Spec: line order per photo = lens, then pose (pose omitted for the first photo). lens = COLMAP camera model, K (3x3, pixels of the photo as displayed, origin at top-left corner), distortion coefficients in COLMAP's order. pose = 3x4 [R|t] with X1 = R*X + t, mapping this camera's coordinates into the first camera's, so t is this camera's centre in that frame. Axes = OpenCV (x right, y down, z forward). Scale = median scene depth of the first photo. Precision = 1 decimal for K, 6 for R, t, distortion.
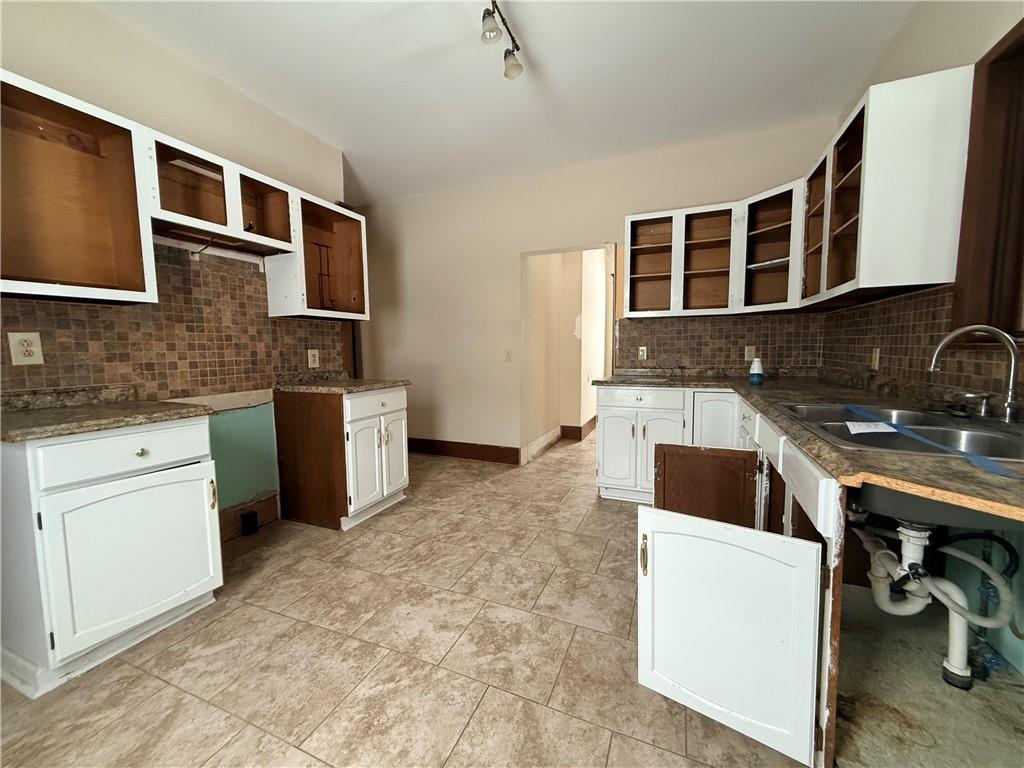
lens RADIAL K [[408.0, 0, 512.0], [0, 408.0, 384.0], [0, 0, 1]] dist [-0.000725, -0.000048]
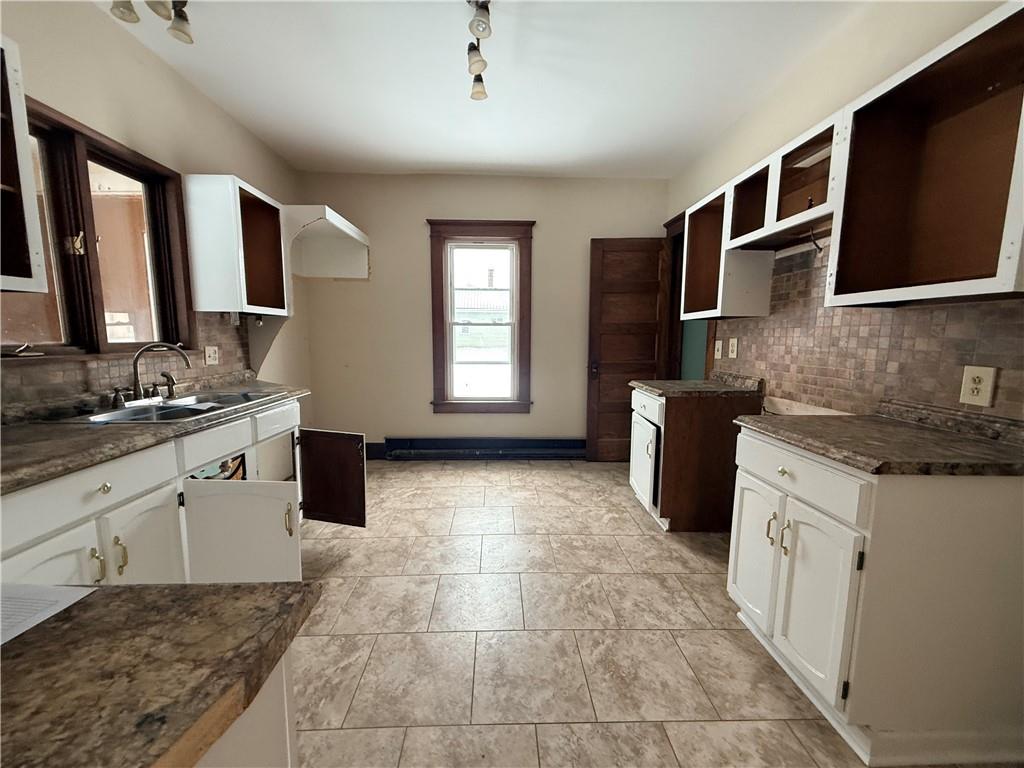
lens RADIAL K [[408.0, 0, 512.0], [0, 408.0, 384.0], [0, 0, 1]] dist [-0.000725, -0.000048]
pose [[-0.909271, 0.054847, -0.412574, 0.260197], [-0.032789, 0.978759, 0.202377, -0.197518], [0.414910, 0.197544, -0.888159, 1.669378]]
